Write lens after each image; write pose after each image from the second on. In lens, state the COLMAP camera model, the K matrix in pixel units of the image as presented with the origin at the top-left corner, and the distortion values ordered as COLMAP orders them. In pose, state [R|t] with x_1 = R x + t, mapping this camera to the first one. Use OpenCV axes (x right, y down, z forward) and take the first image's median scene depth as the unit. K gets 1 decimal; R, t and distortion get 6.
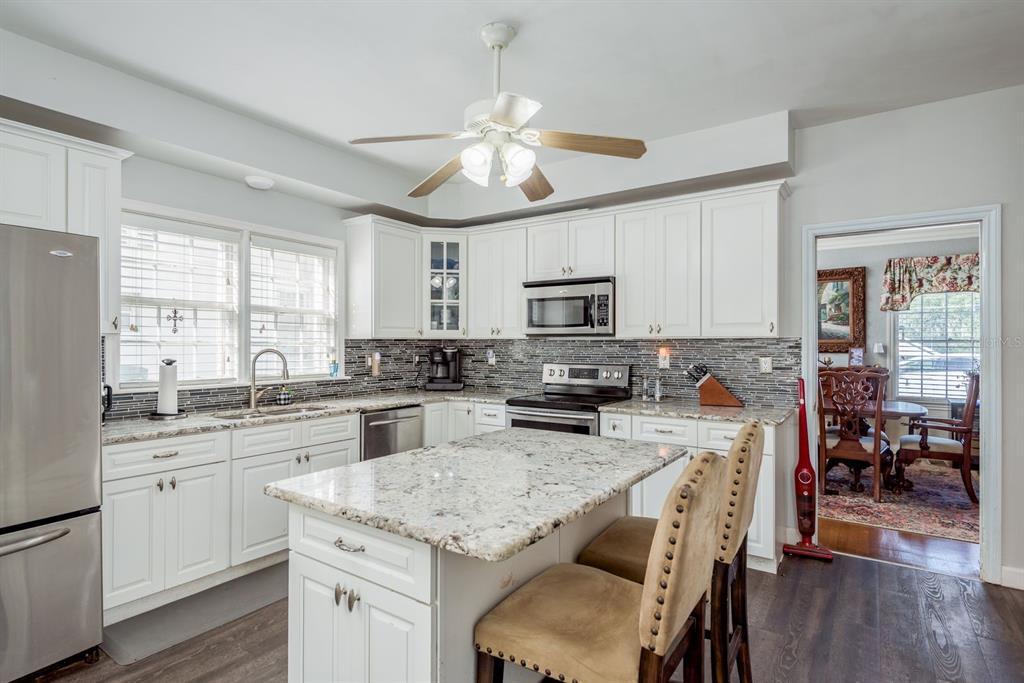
lens RADIAL K [[521.1, 0, 513.2], [0, 521.1, 346.2], [0, 0, 1]] dist [0.018489, -0.006038]
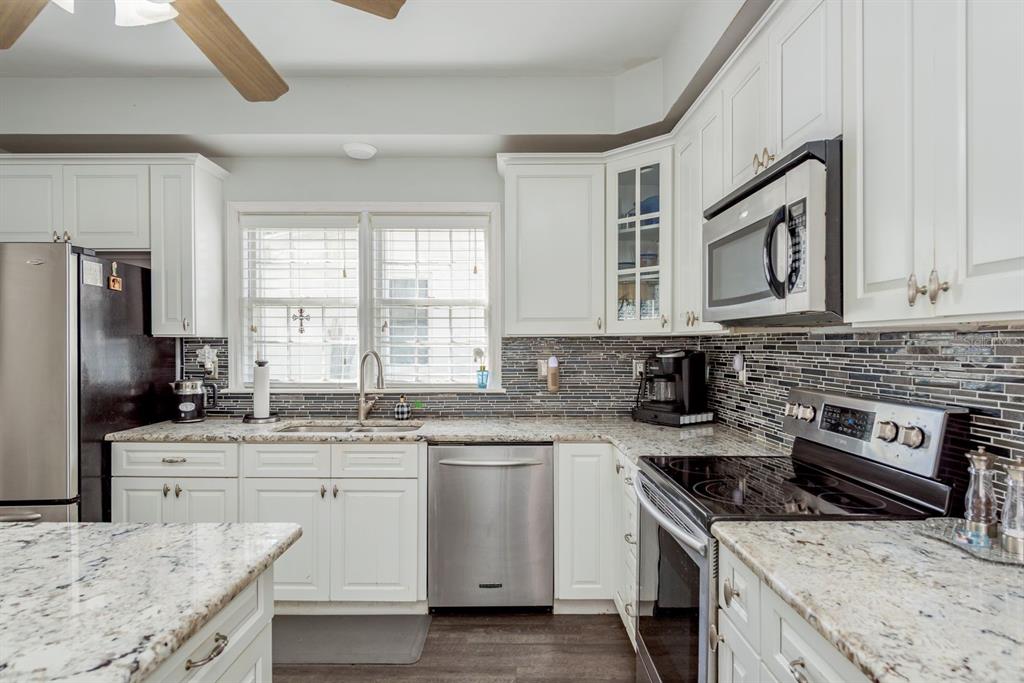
lens RADIAL K [[574.4, 0, 510.1], [0, 574.4, 348.9], [0, 0, 1]] dist [0.012249, -0.005002]
pose [[0.567183, 0.006073, -0.823569, 0.397404], [-0.002315, 0.999981, 0.005780, -0.002436], [0.823588, -0.001372, 0.567186, 0.654779]]
